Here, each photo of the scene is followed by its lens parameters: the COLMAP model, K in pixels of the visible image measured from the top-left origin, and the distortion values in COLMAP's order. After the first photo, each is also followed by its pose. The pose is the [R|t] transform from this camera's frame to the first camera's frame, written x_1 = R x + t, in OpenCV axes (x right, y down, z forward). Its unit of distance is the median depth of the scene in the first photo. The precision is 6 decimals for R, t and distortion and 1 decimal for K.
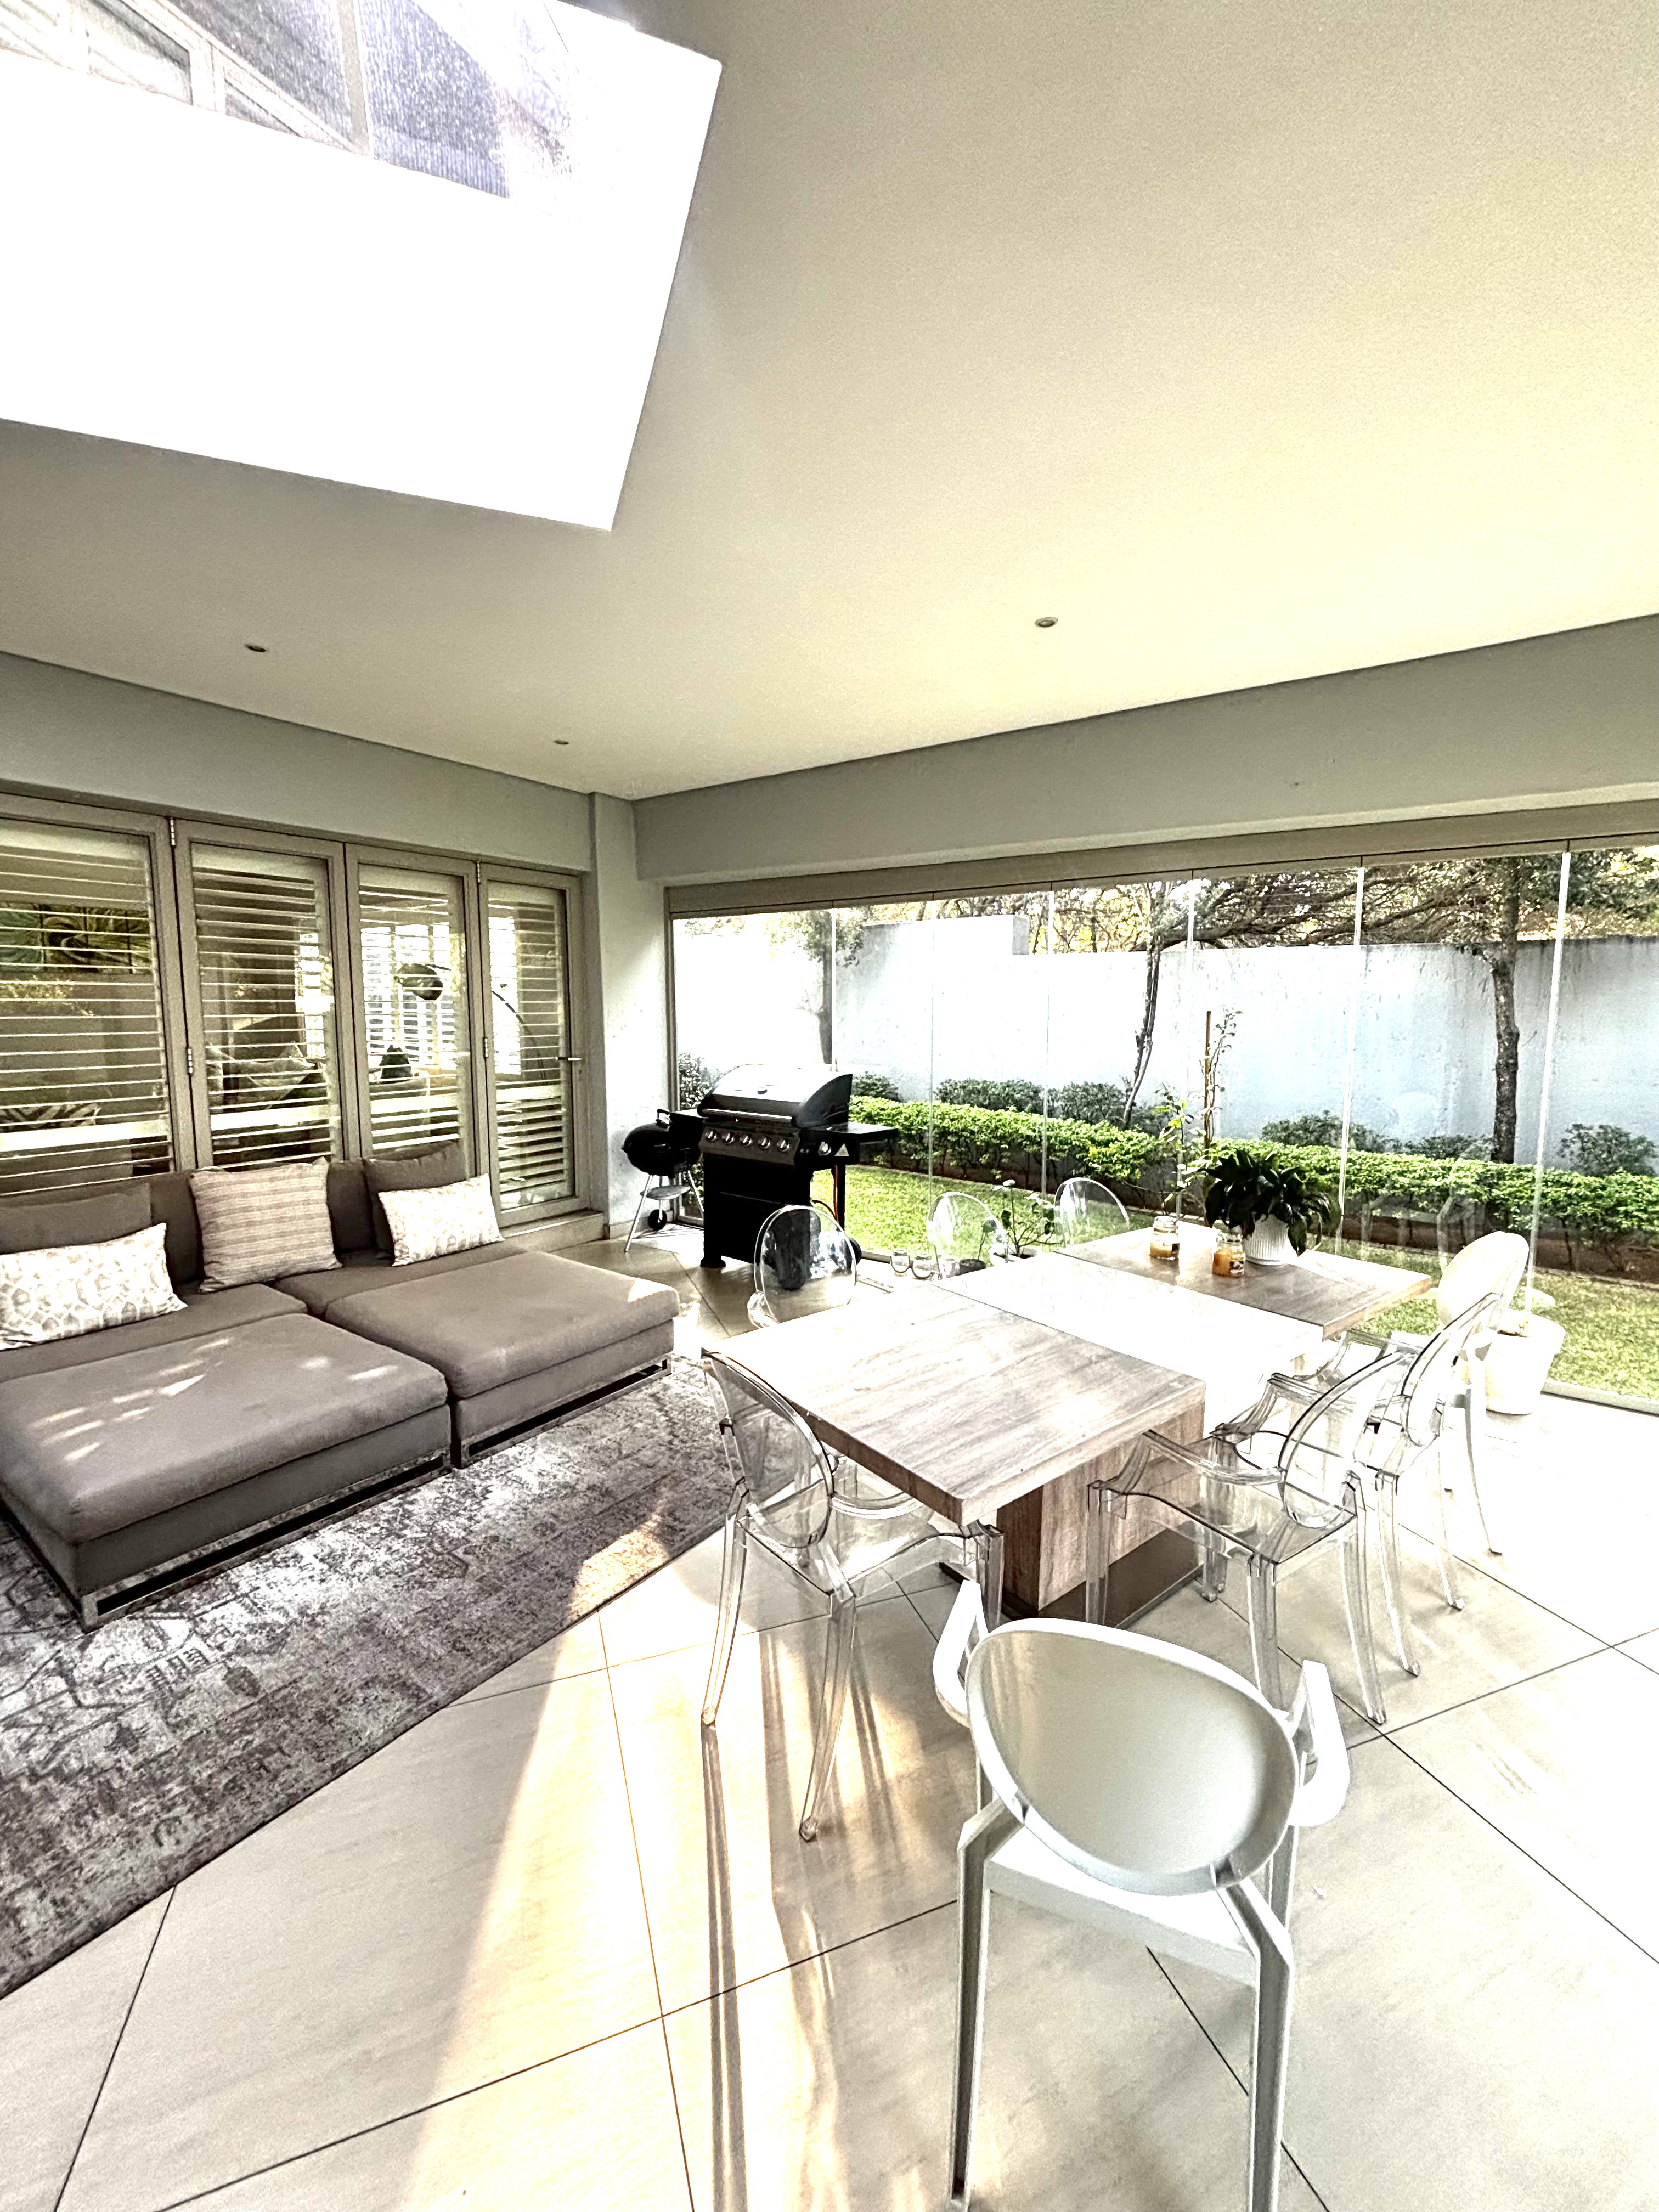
lens RADIAL K [[876.1, 0, 829.5], [0, 876.1, 1106.0], [0, 0, 1]] dist [0.000617, 0.000083]
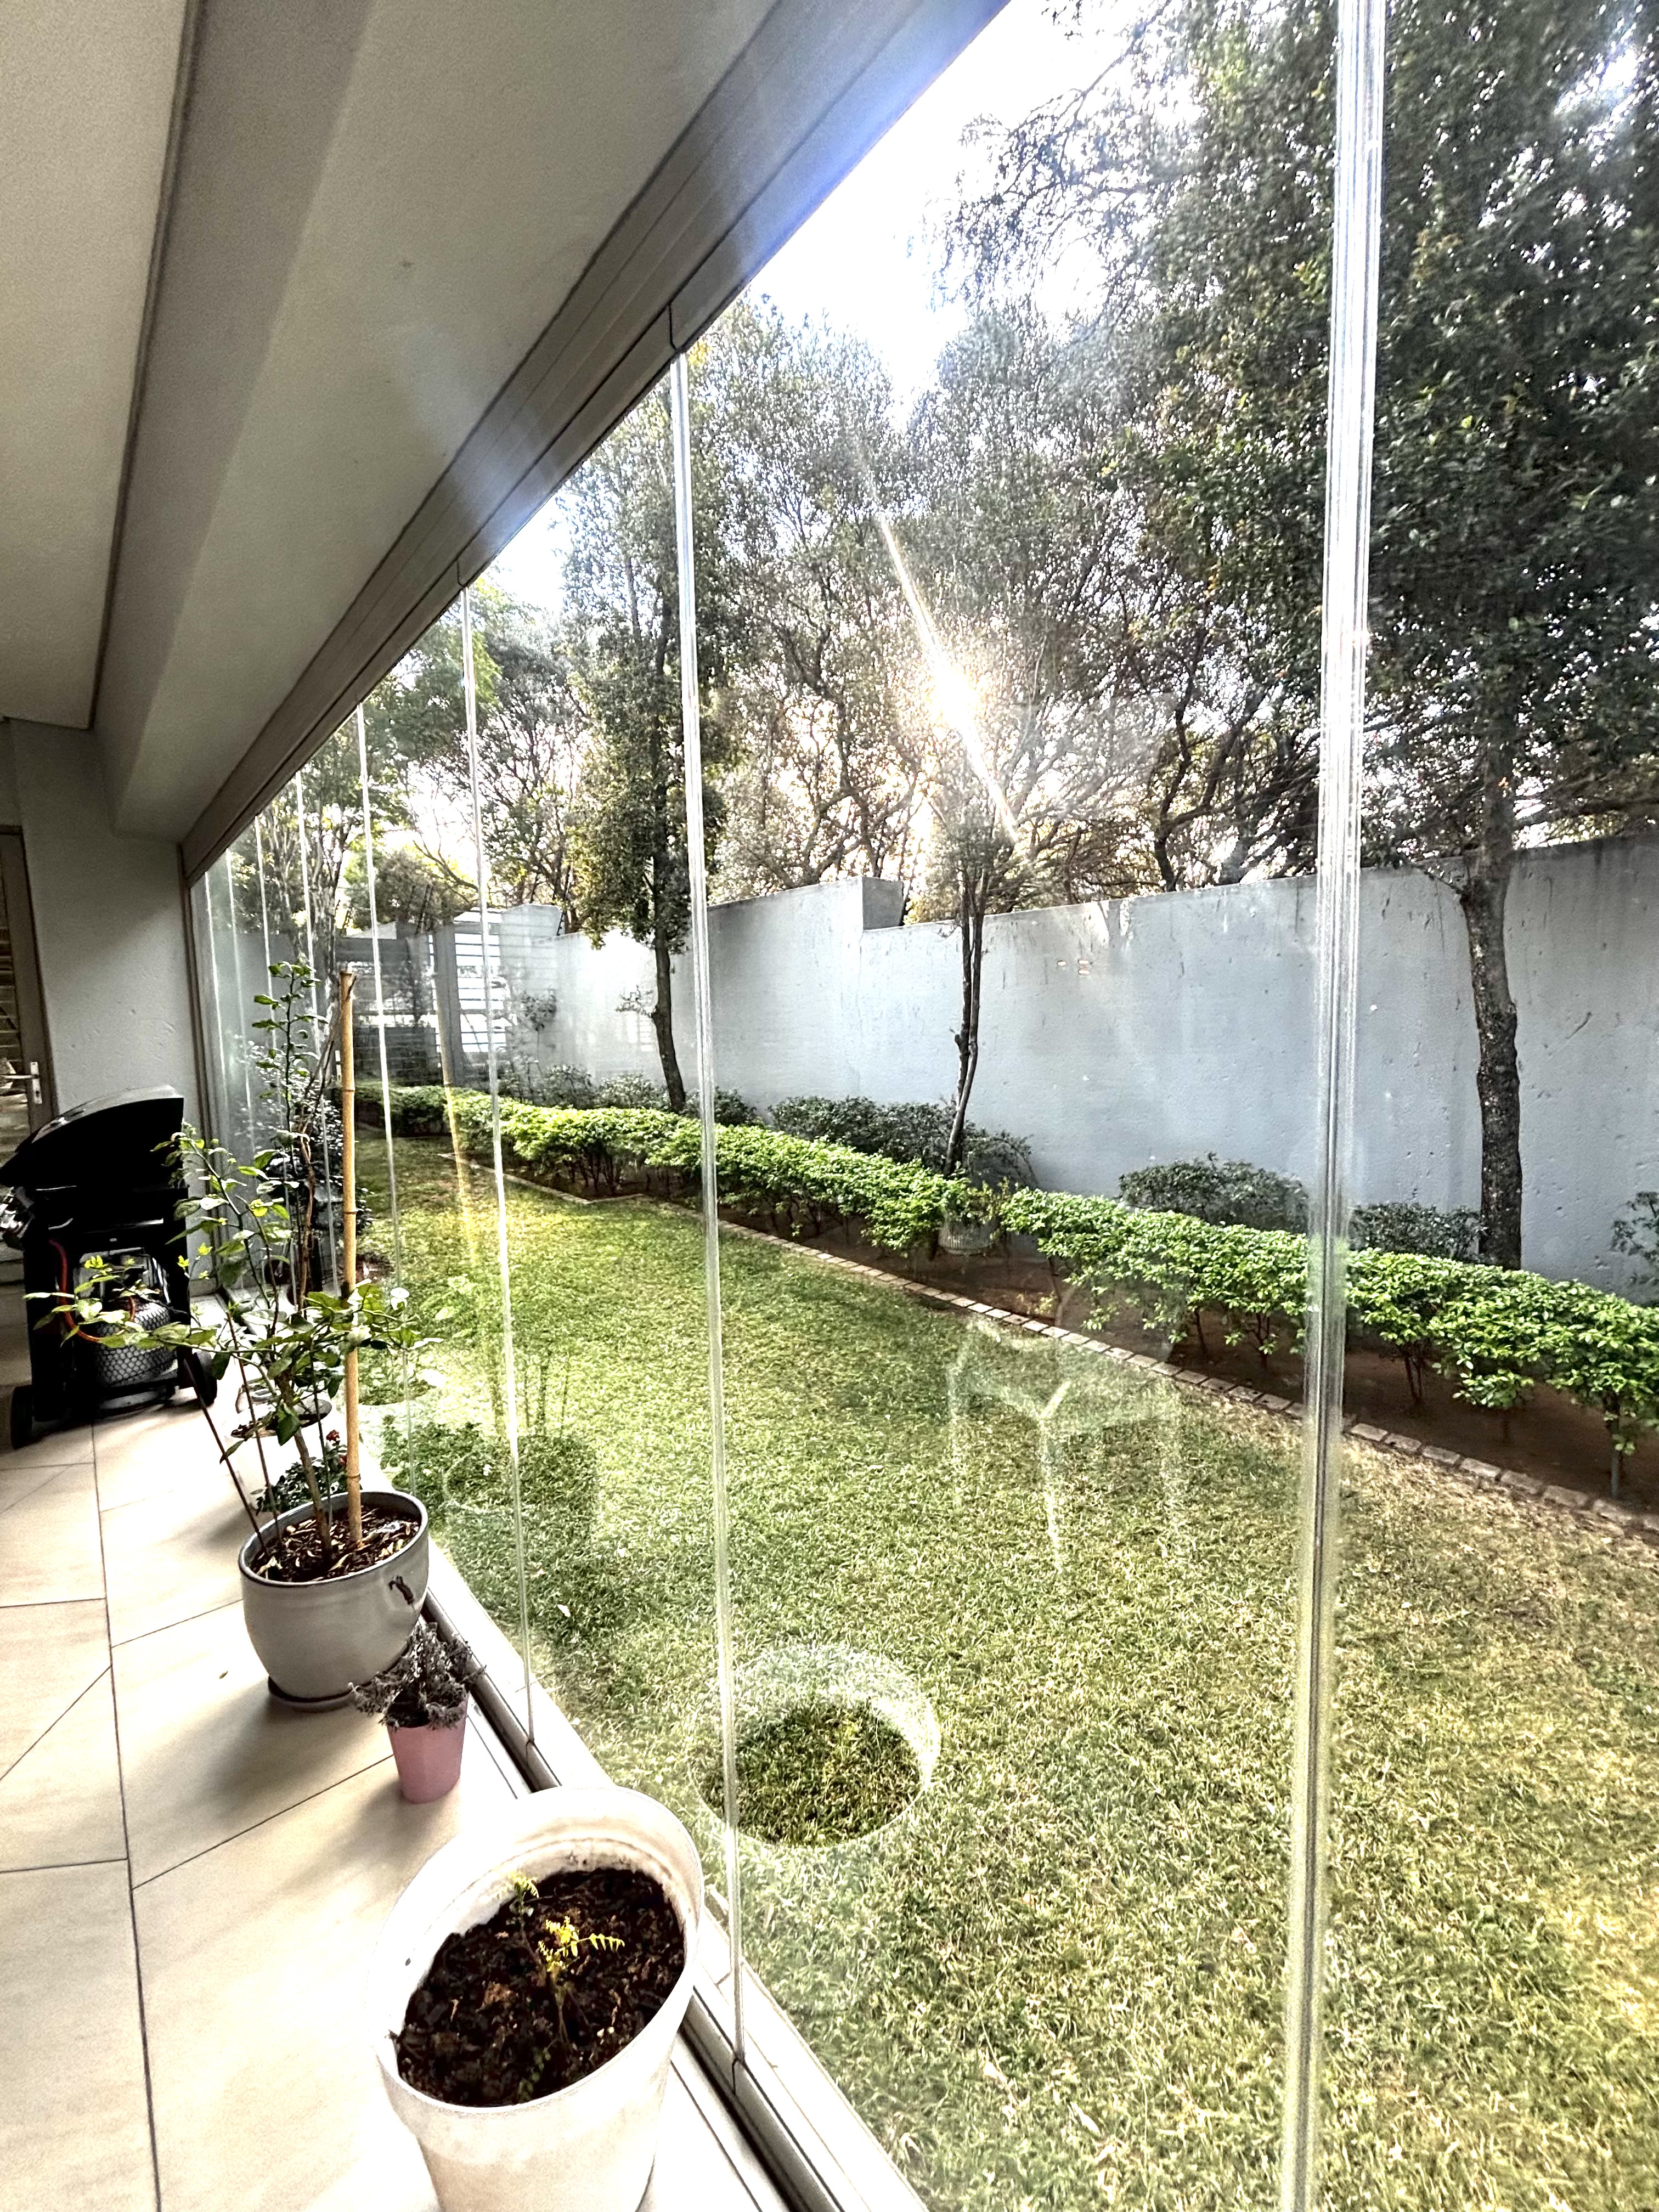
lens RADIAL K [[876.1, 0, 829.5], [0, 876.1, 1106.0], [0, 0, 1]] dist [0.000617, 0.000083]
pose [[0.974021, 0.002191, -0.226446, 0.499231], [-0.005538, 0.999885, -0.014144, -0.019068], [0.226389, 0.015030, 0.973921, 0.392391]]
